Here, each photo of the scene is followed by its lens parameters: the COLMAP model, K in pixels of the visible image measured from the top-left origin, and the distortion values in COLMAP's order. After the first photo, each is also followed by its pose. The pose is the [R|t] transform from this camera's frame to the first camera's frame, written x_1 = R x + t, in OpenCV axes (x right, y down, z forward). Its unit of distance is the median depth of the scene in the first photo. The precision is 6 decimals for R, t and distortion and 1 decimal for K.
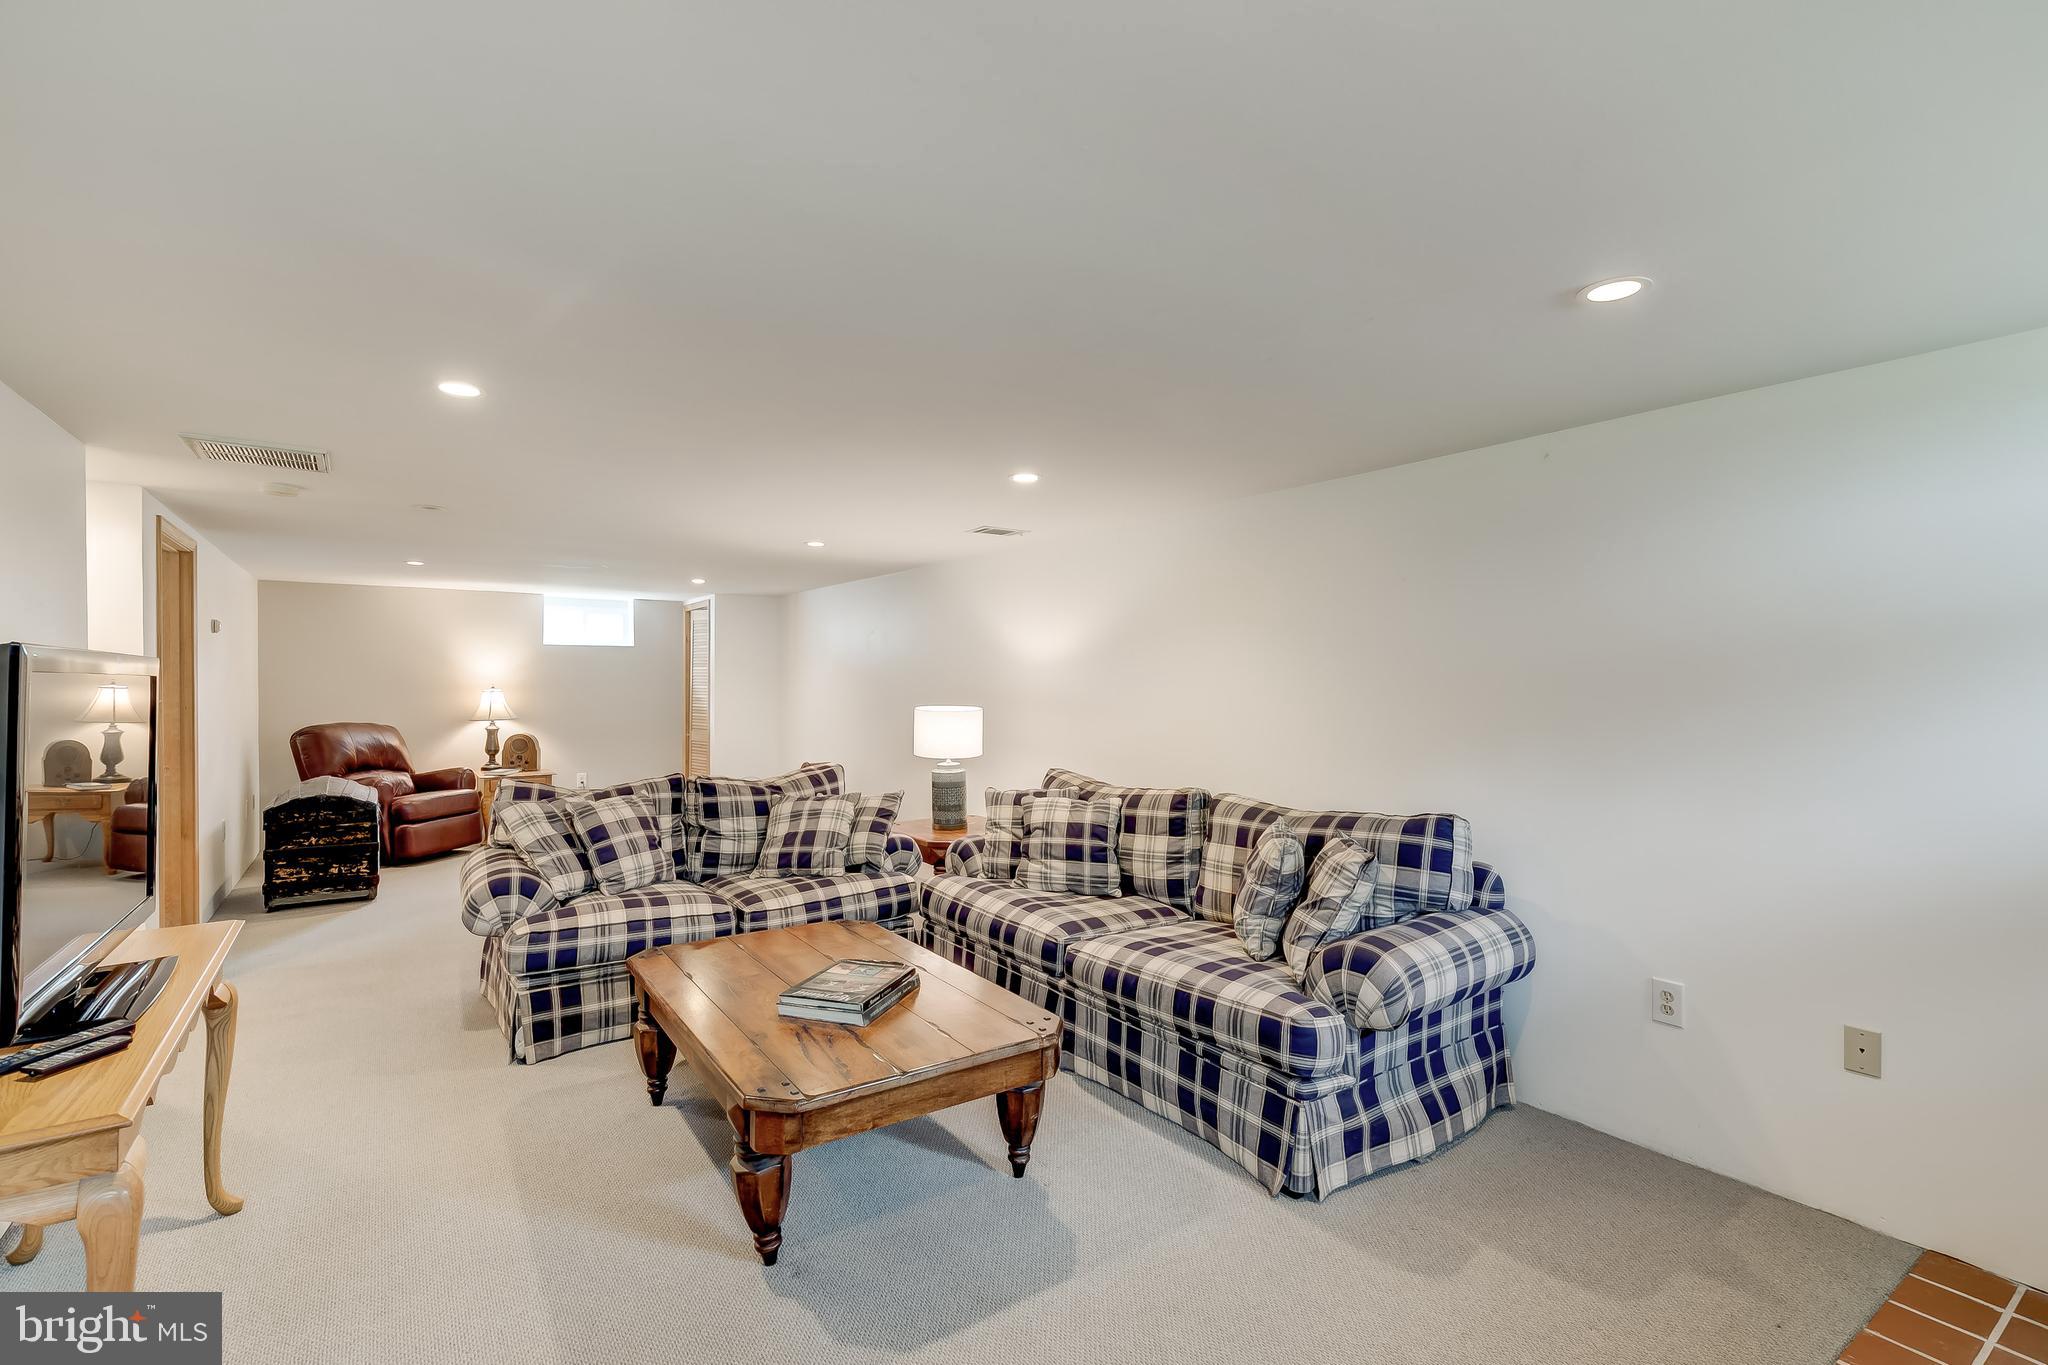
lens RADIAL K [[932.3, 0, 1018.7], [0, 932.3, 681.9], [0, 0, 1]] dist [0.023151, -0.001226]
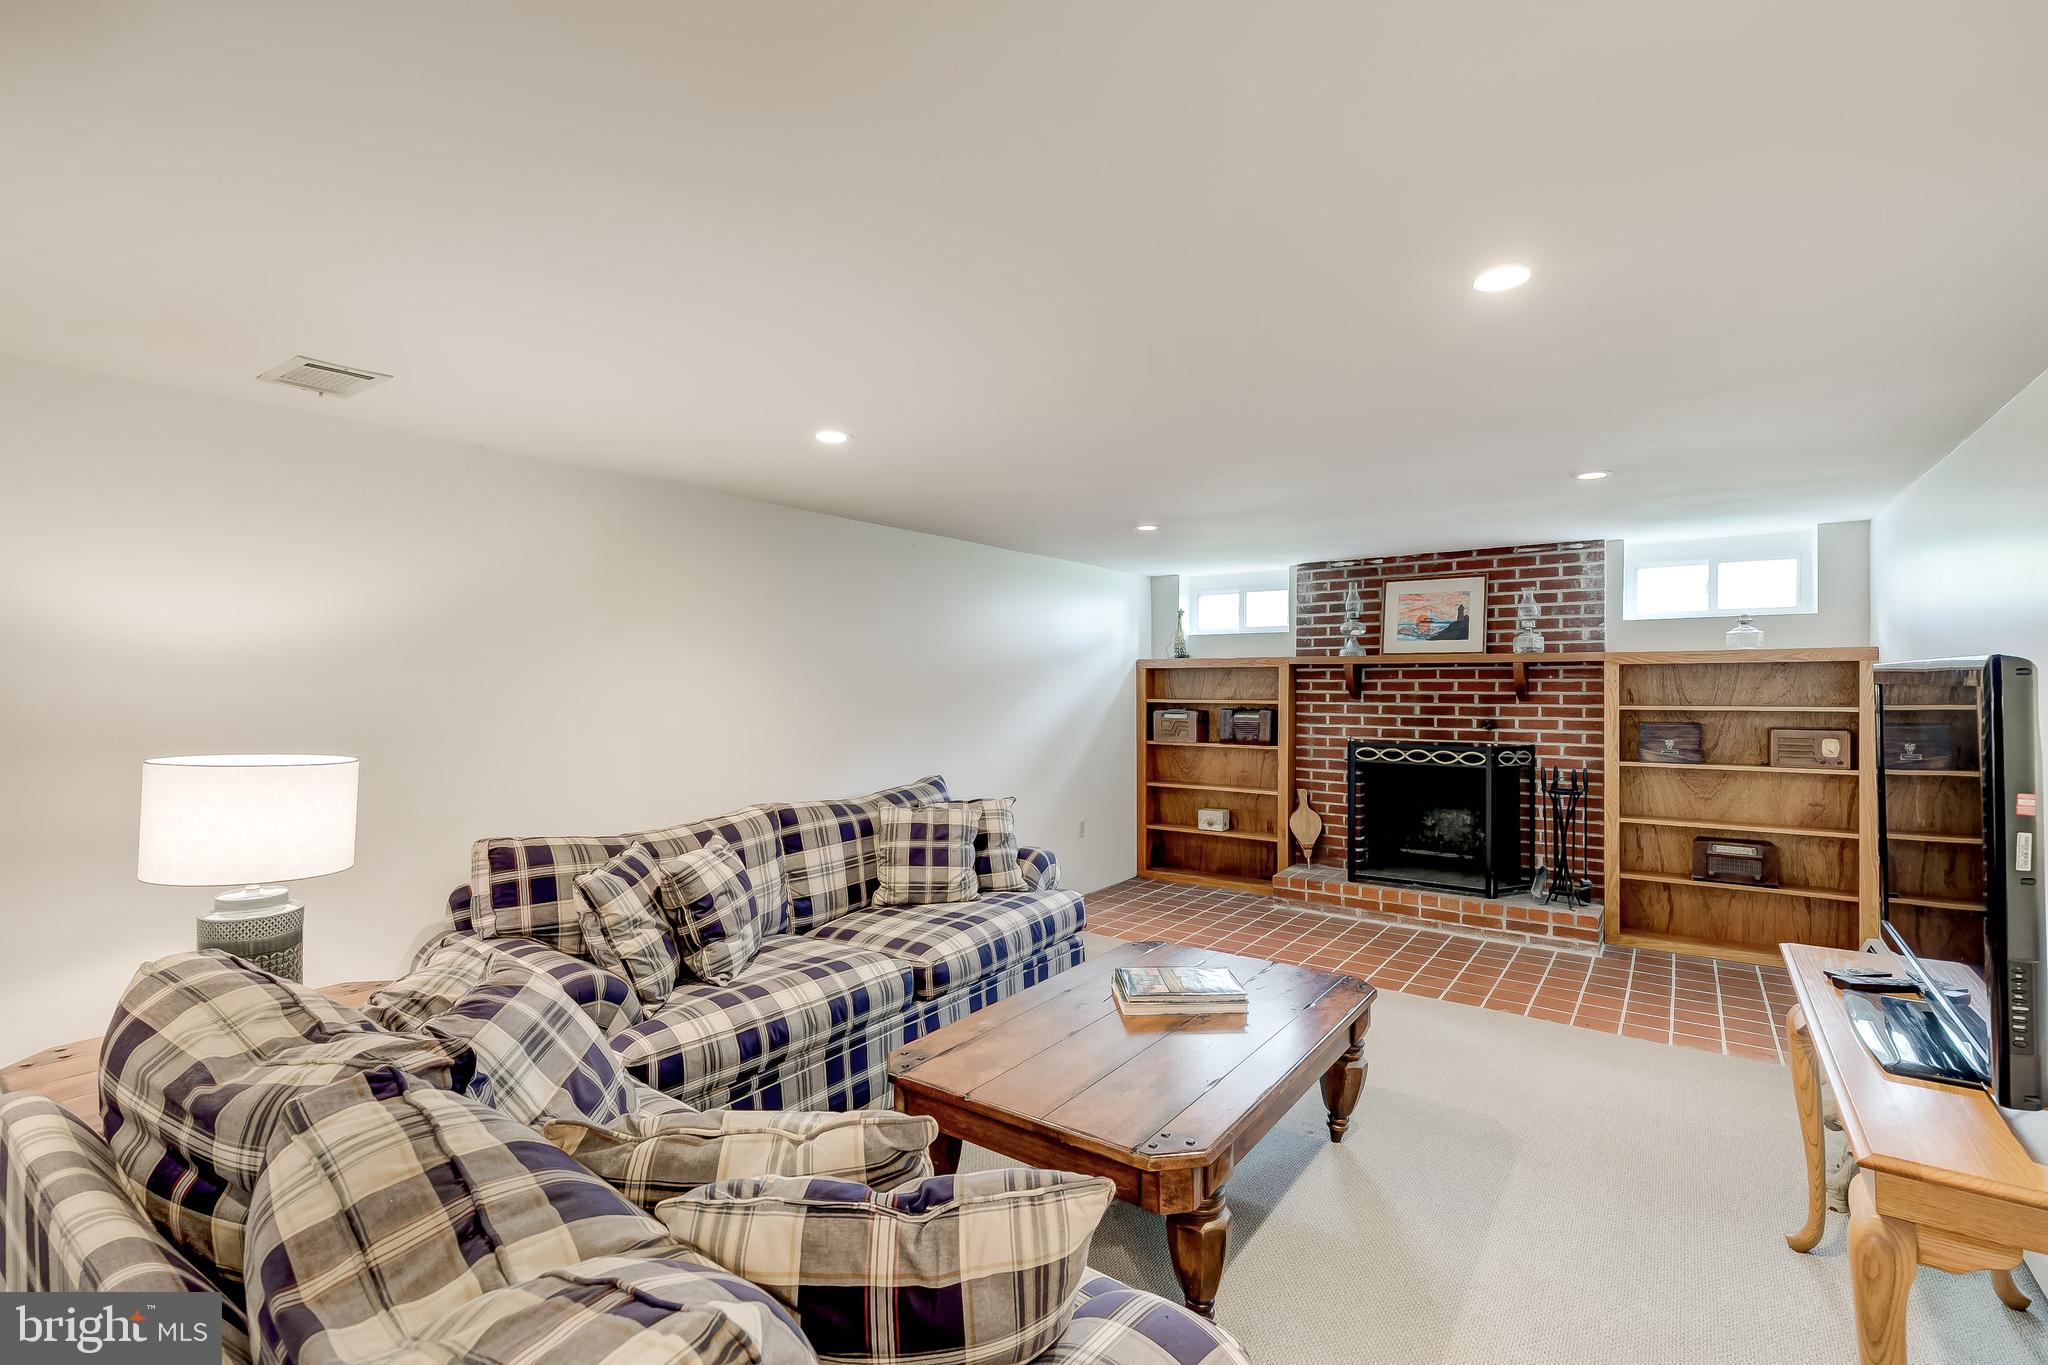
lens RADIAL K [[932.3, 0, 1017.0], [0, 932.3, 683.5], [0, 0, 1]] dist [0.023151, -0.001226]
pose [[-0.346021, -0.001268, 0.938226, -0.949529], [-0.004323, 0.999991, -0.000243, -0.013305], [-0.938217, -0.004141, -0.346023, 1.322149]]
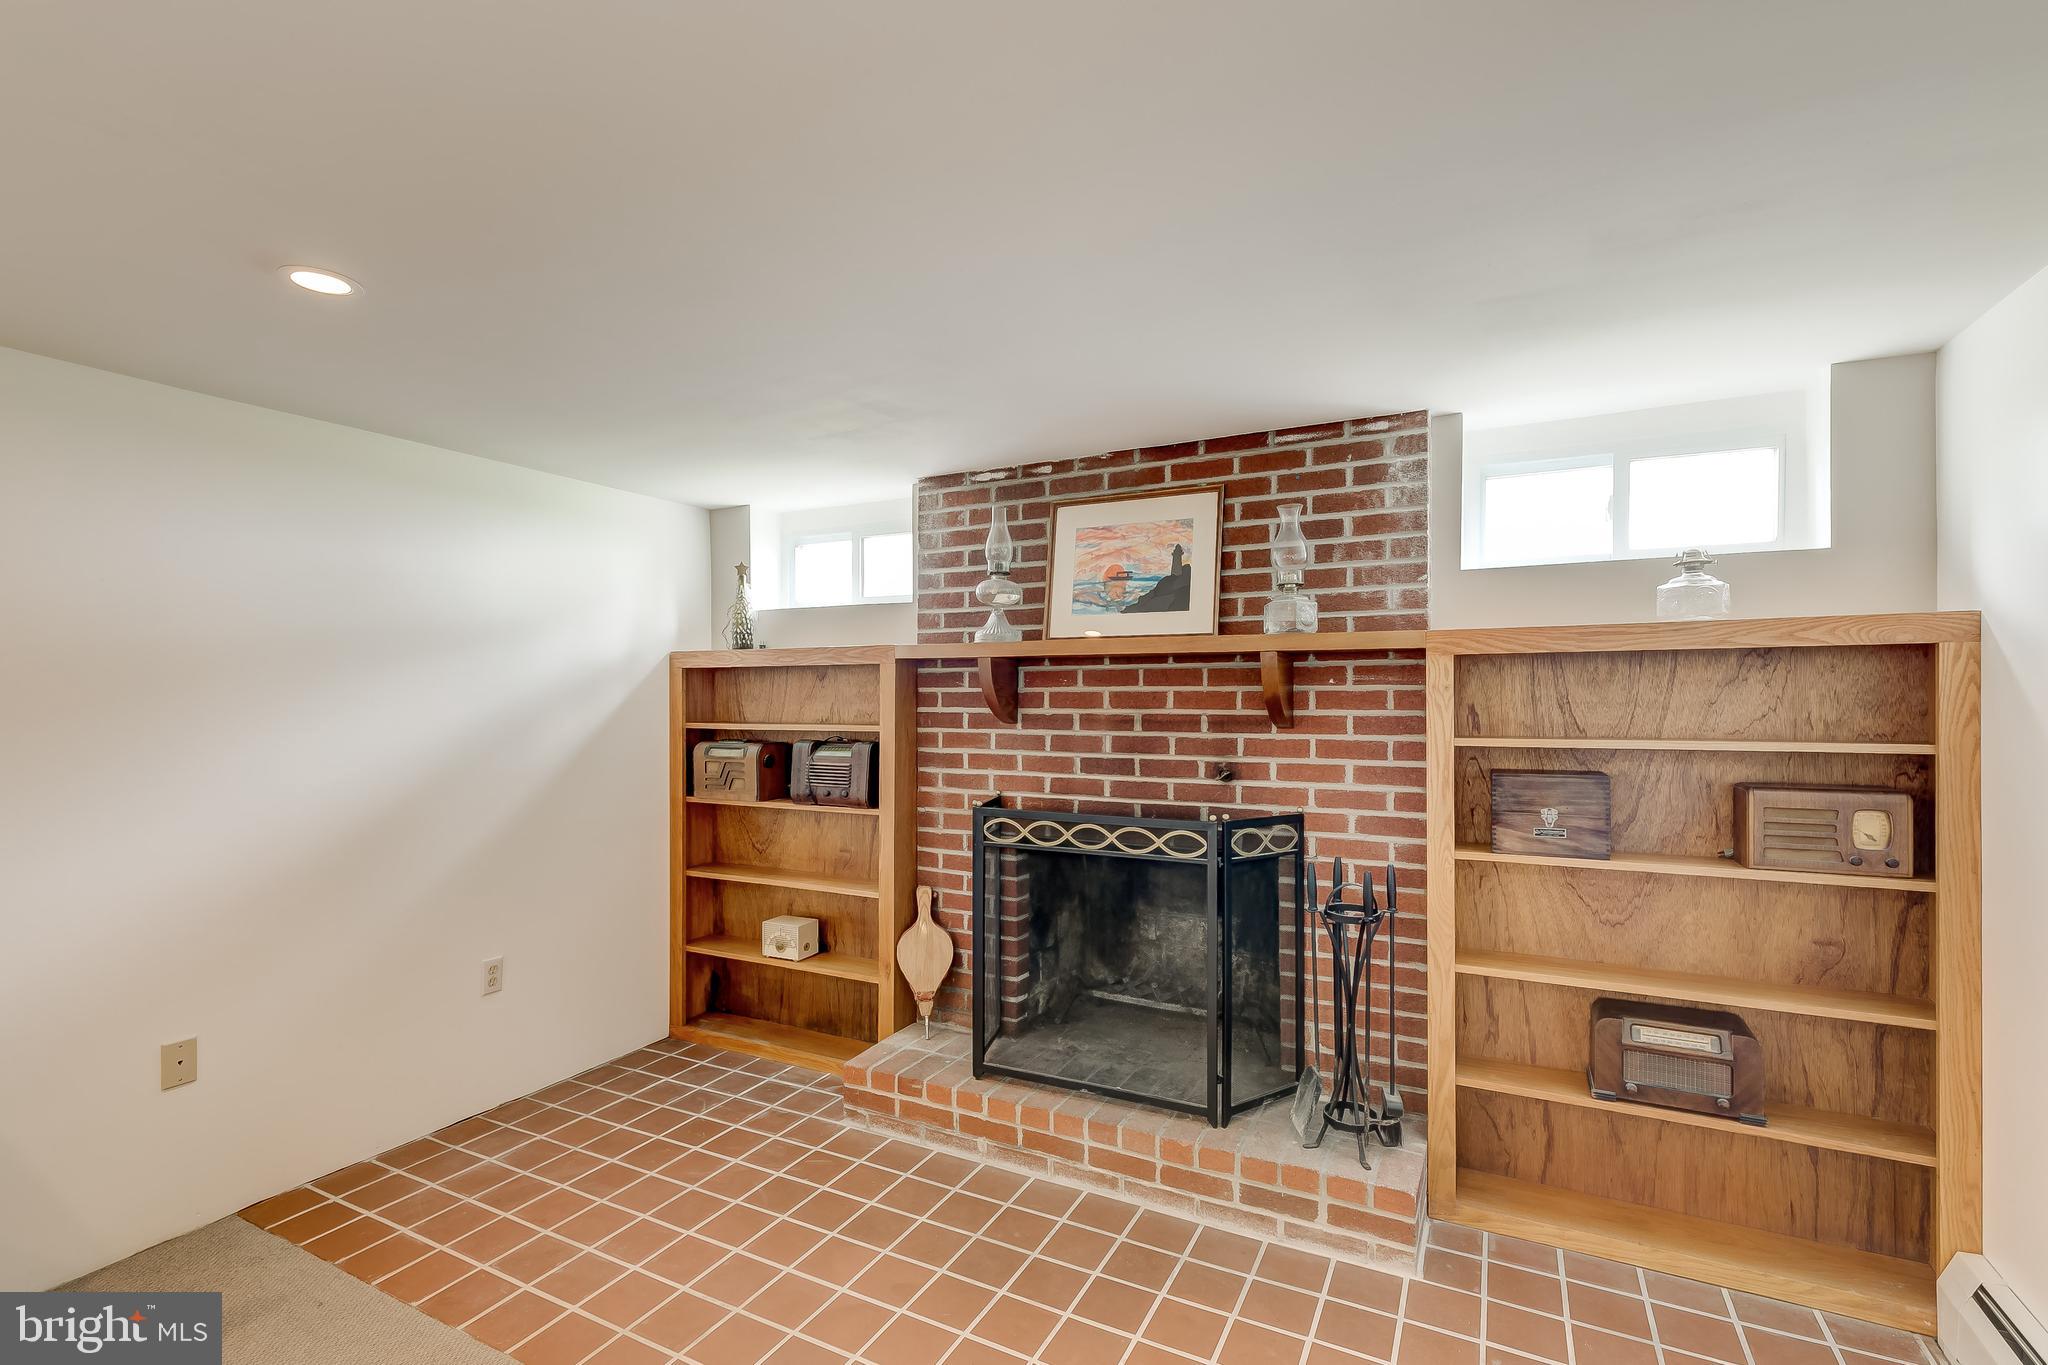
lens RADIAL K [[932.3, 0, 1018.6], [0, 932.3, 694.6], [0, 0, 1]] dist [0.023151, -0.001226]
pose [[-0.470249, 0.003056, 0.882528, -0.417934], [-0.005426, 0.999965, -0.006354, -0.010629], [-0.882517, -0.007776, -0.470216, 0.622369]]
